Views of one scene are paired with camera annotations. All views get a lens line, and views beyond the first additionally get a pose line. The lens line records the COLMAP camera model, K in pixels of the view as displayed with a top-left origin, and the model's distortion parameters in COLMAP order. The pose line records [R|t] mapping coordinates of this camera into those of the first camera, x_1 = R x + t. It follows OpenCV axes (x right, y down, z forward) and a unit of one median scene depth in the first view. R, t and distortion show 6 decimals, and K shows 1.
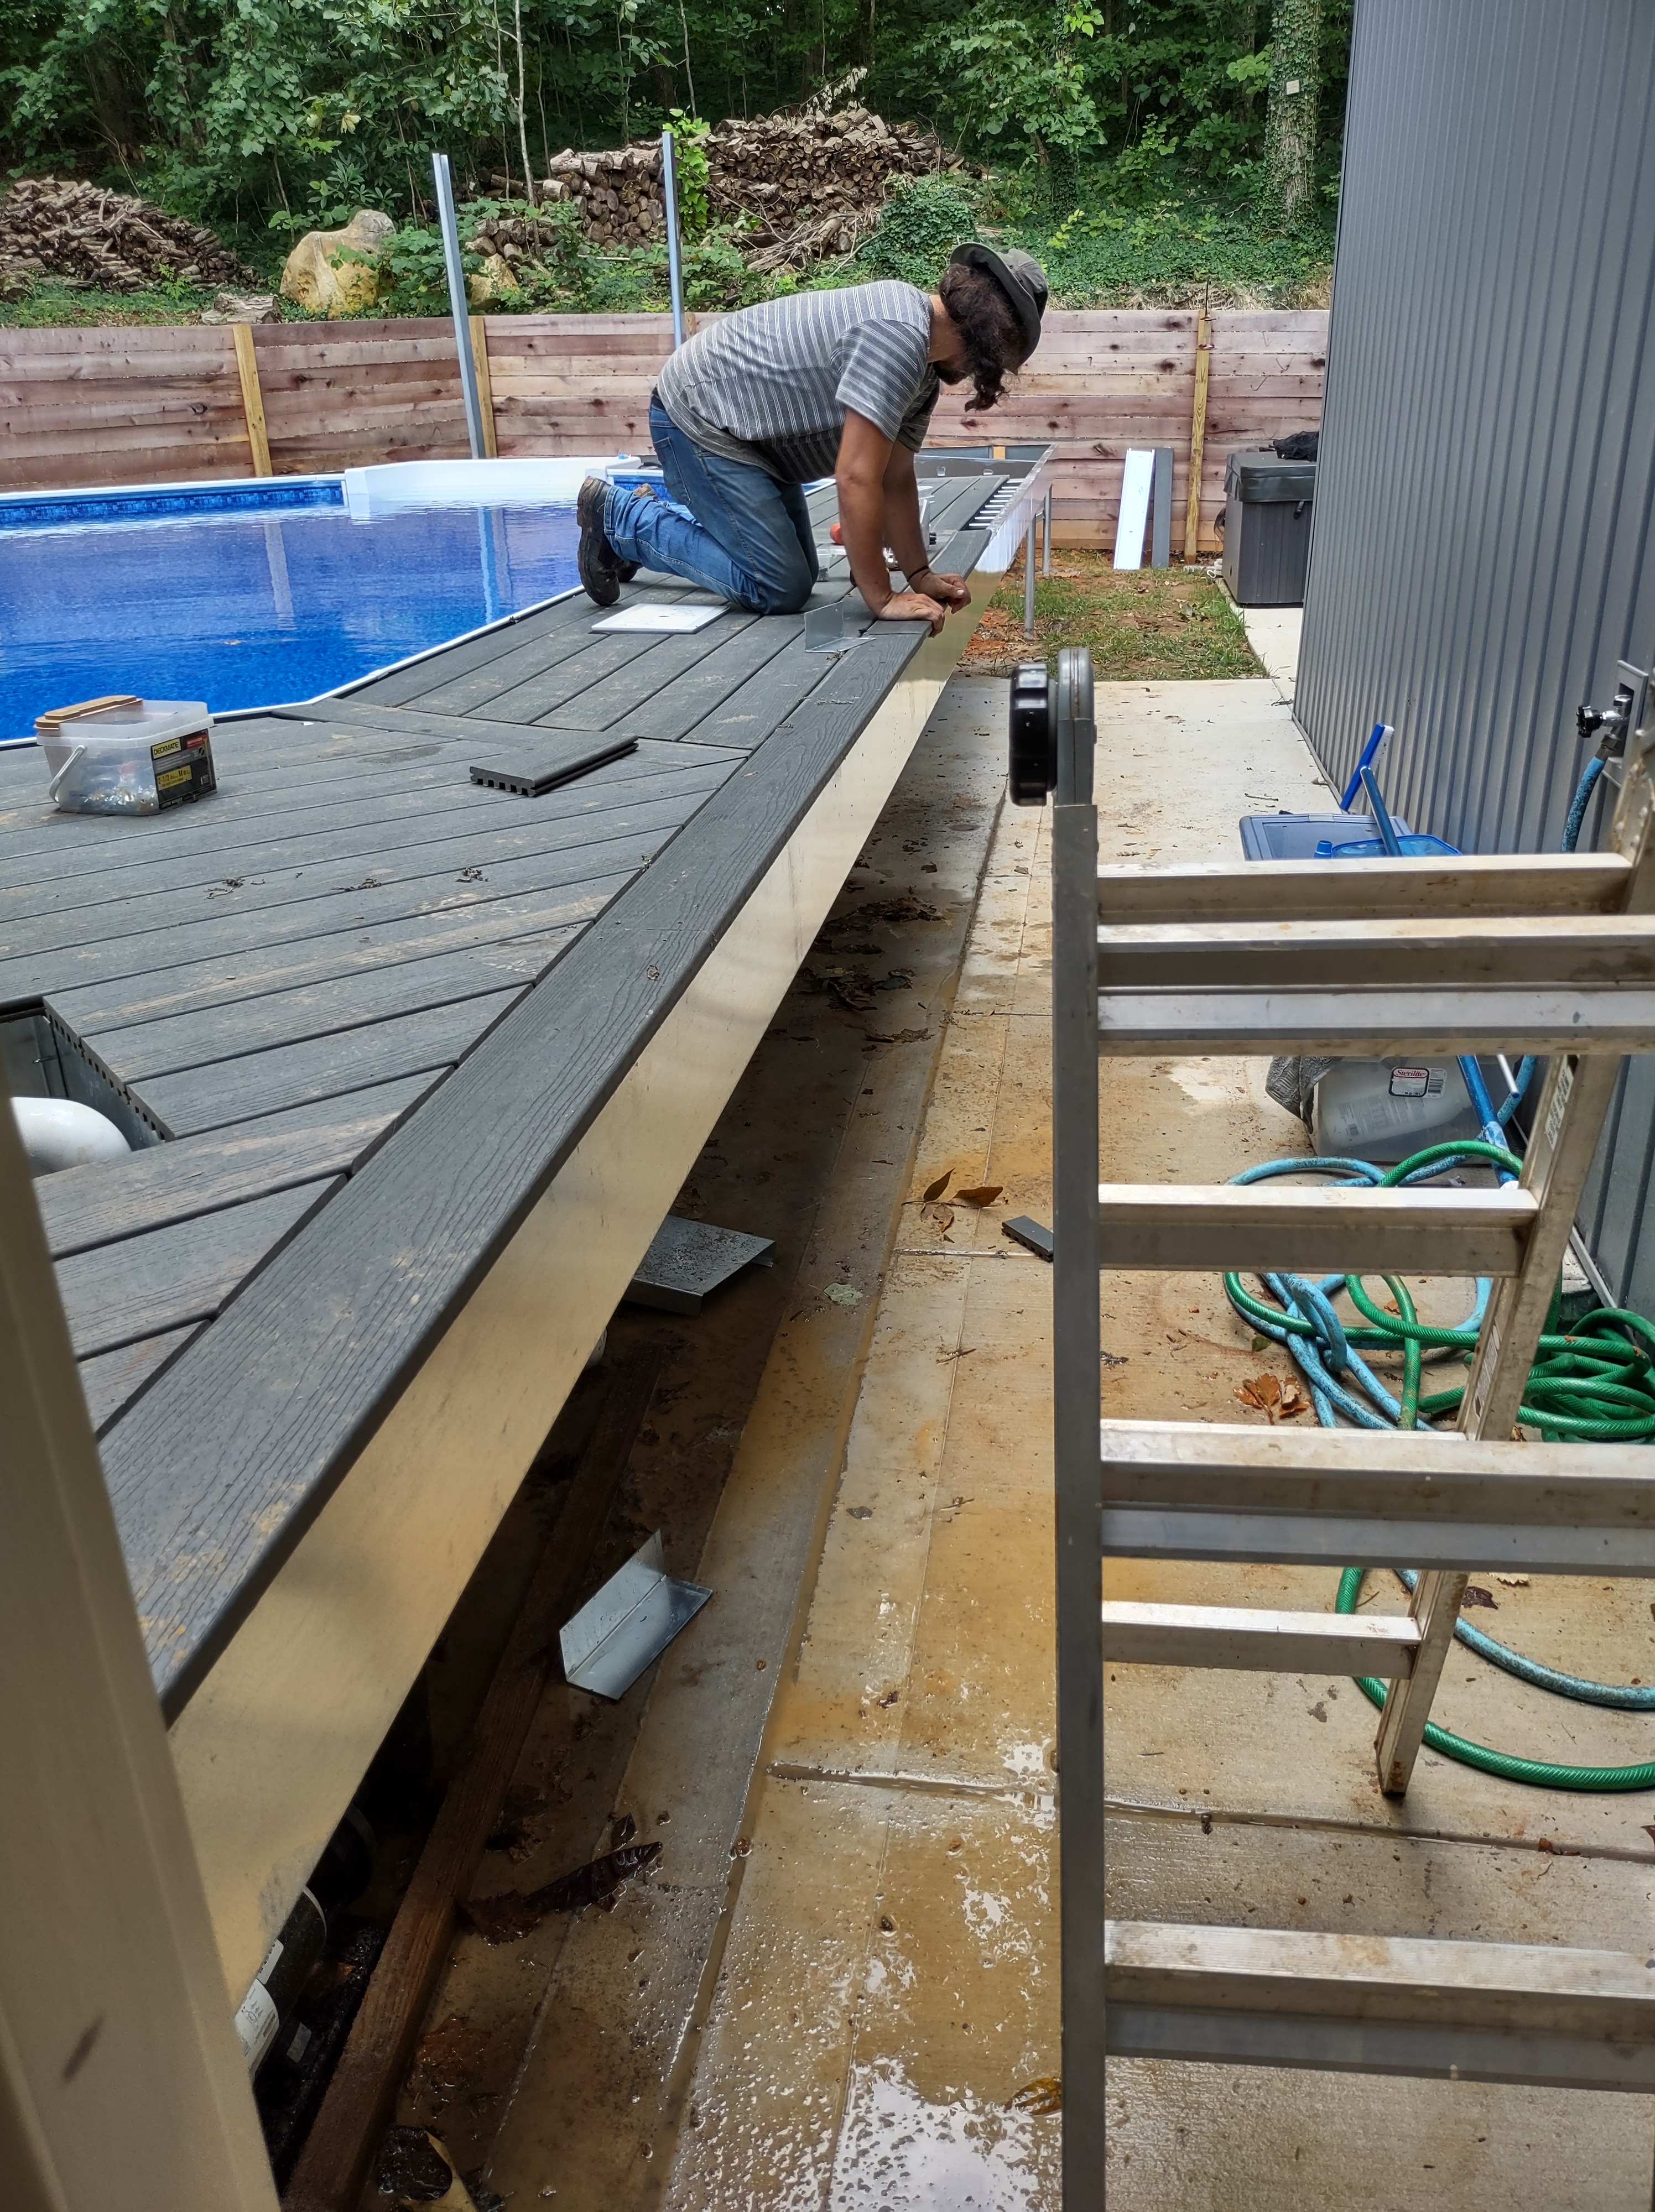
lens RADIAL K [[1679.4, 0, 842.7], [0, 1679.4, 1107.7], [0, 0, 1]] dist [0.007151, -0.018109]
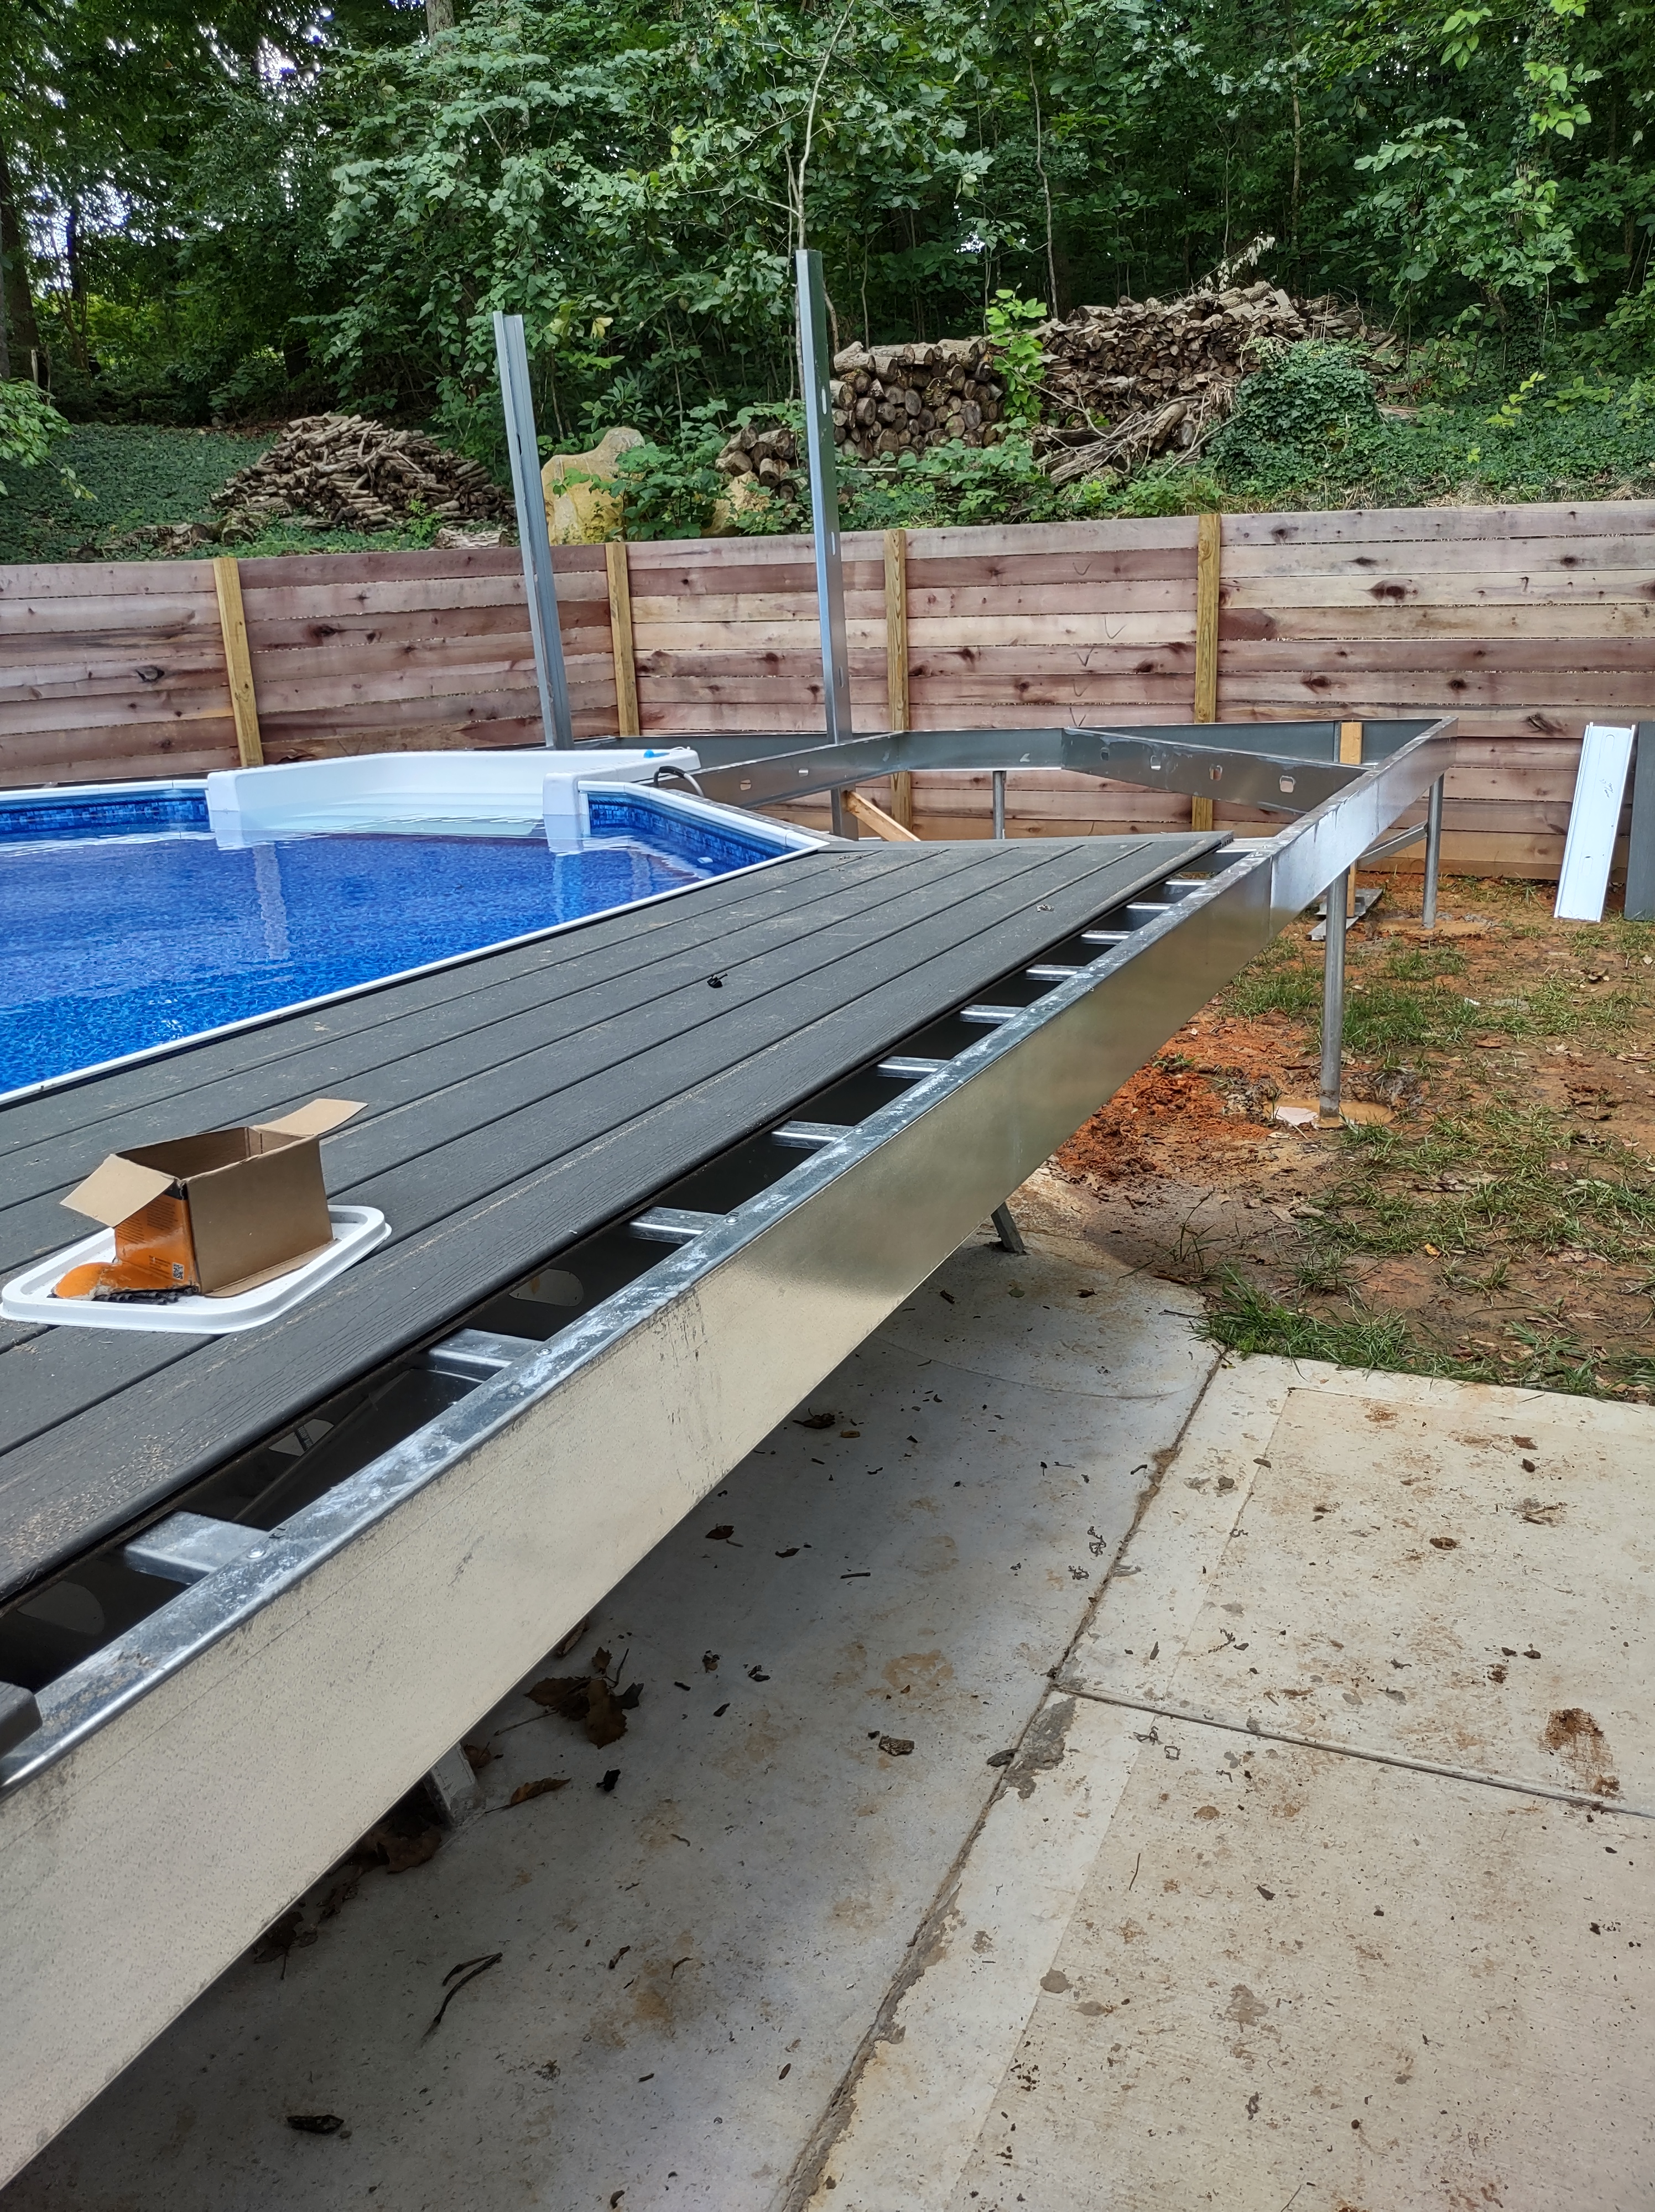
lens RADIAL K [[1679.4, 0, 834.1], [0, 1679.4, 1102.3], [0, 0, 1]] dist [0.007151, -0.018109]
pose [[0.961036, 0.062088, -0.269359, 0.066070], [-0.095439, 0.989054, -0.112537, -0.134279], [0.259423, 0.133859, 0.956442, 0.305295]]
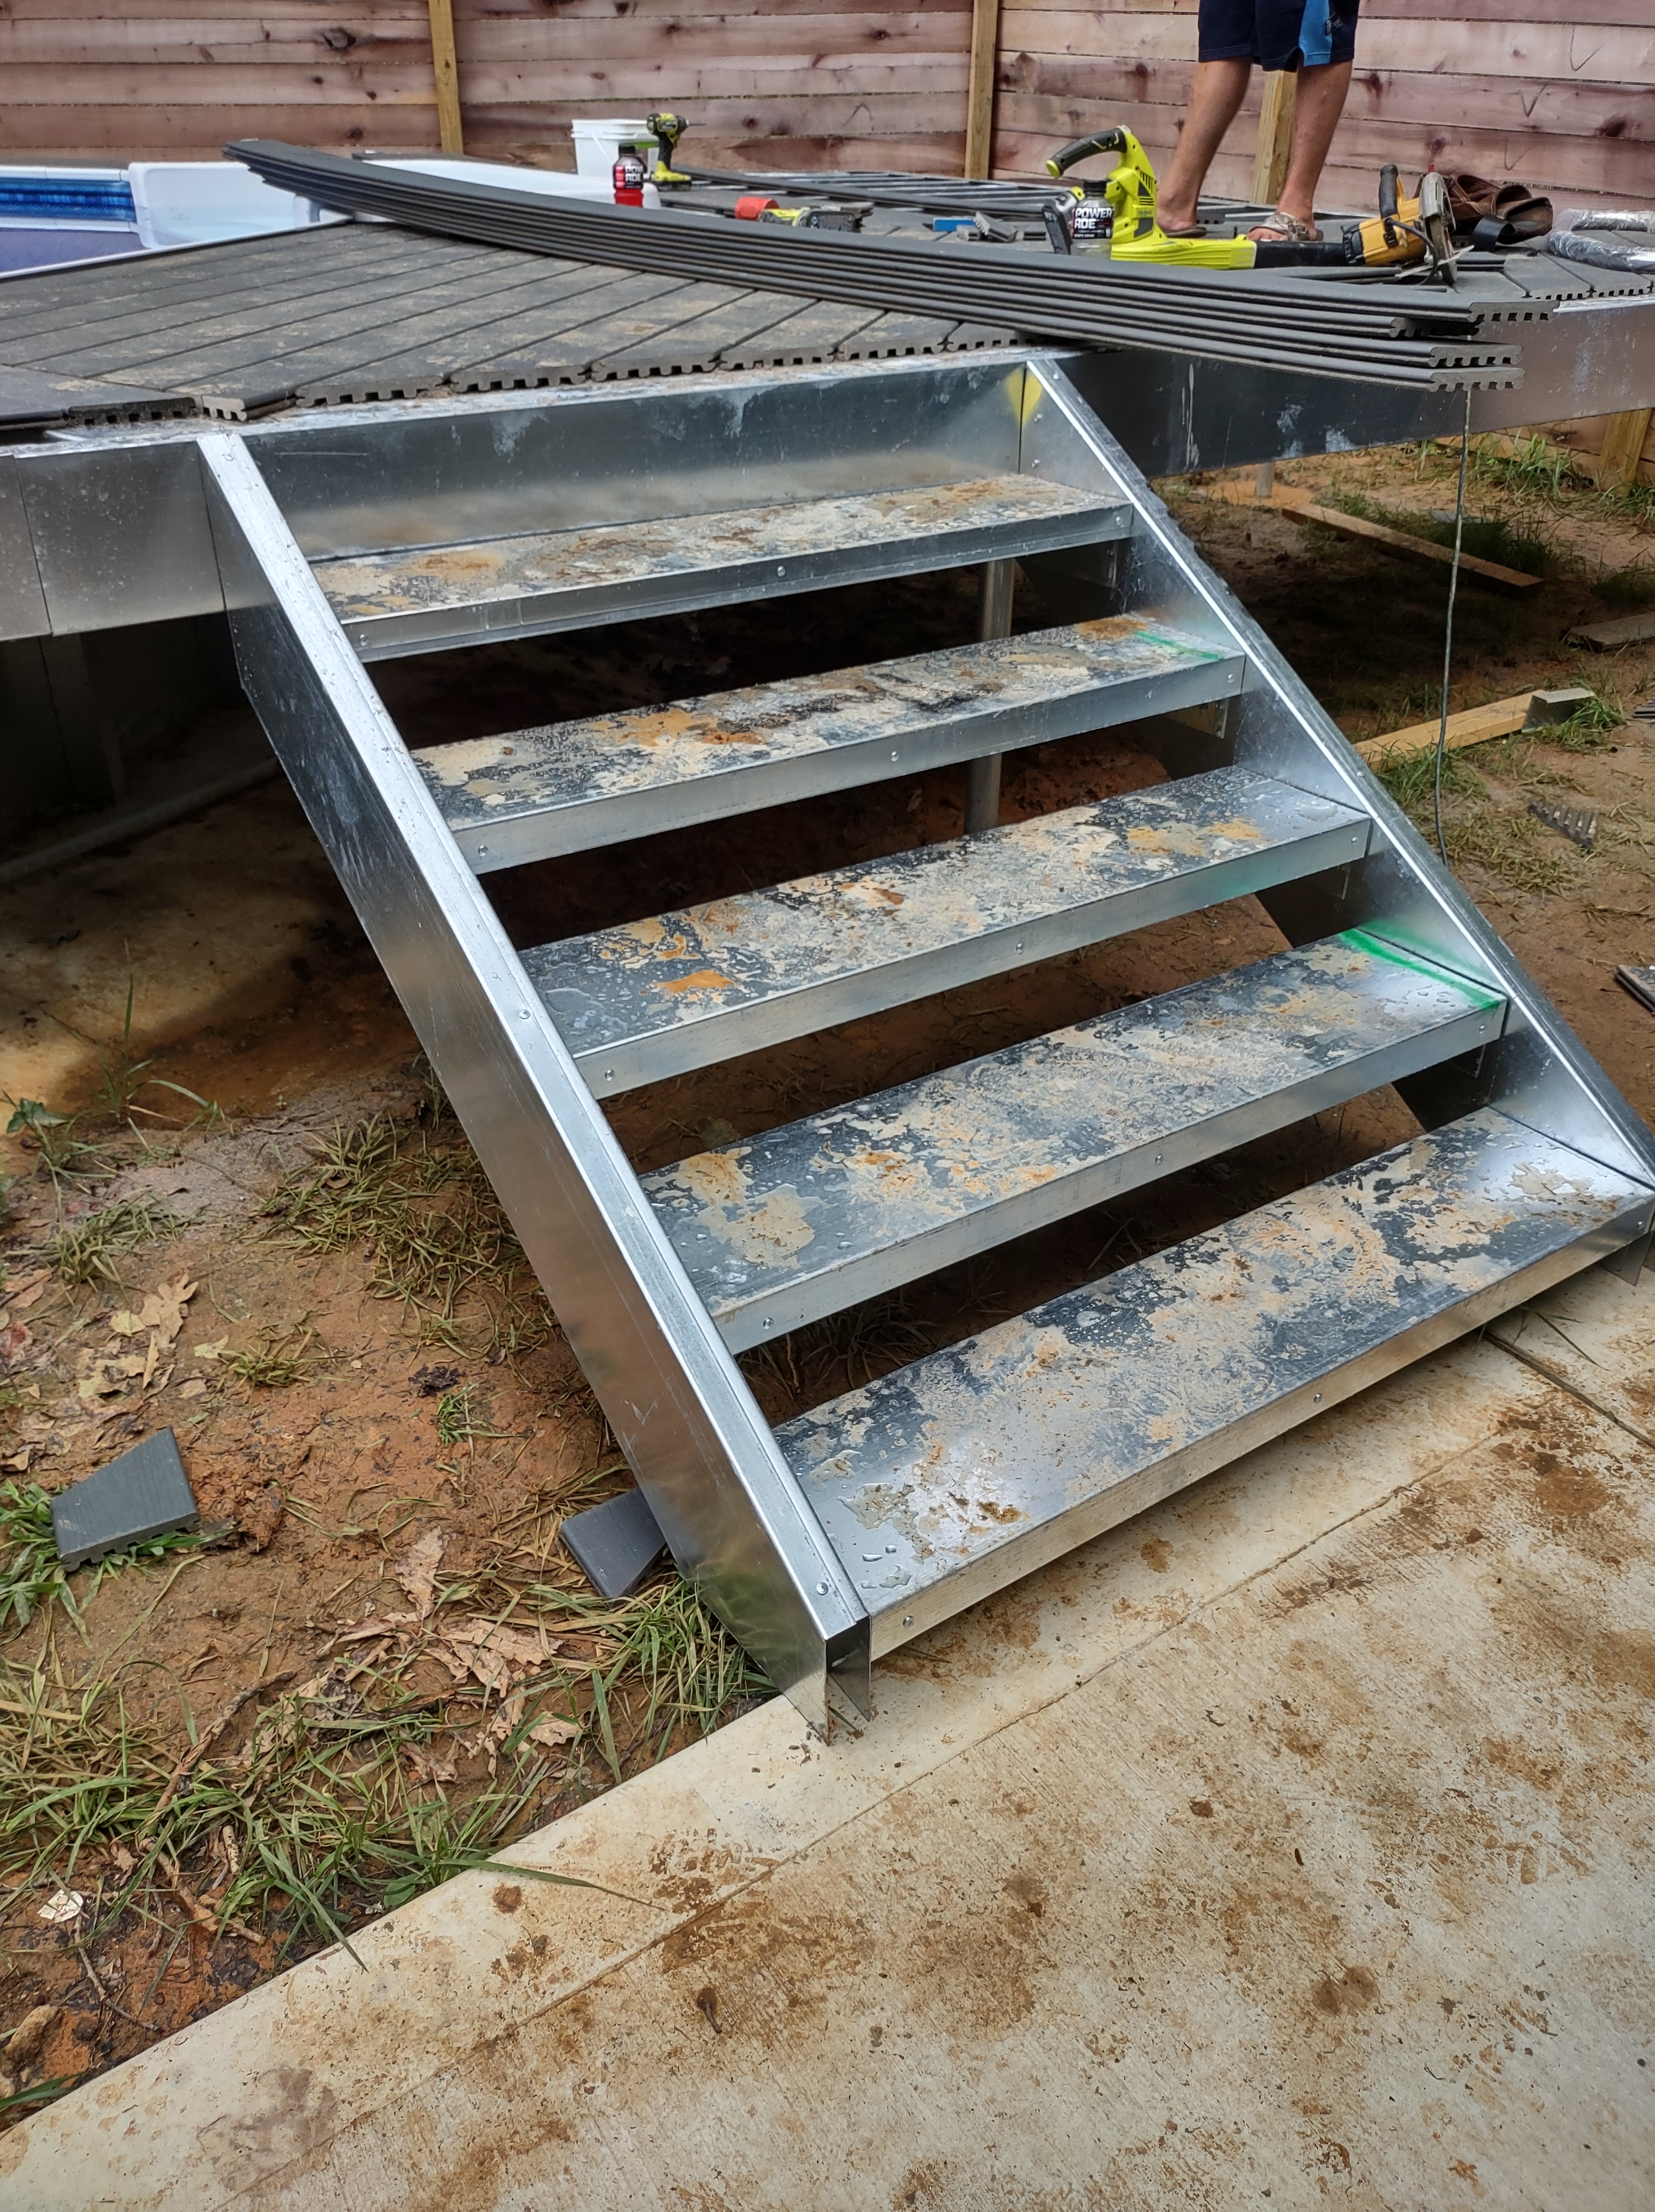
lens RADIAL K [[1679.4, 0, 840.2], [0, 1679.4, 1088.1], [0, 0, 1]] dist [0.007151, -0.018109]
pose [[0.676352, 0.414161, -0.609113, 0.182063], [-0.324069, 0.909930, 0.258857, -0.207614], [0.661459, 0.022317, 0.749650, 0.487293]]
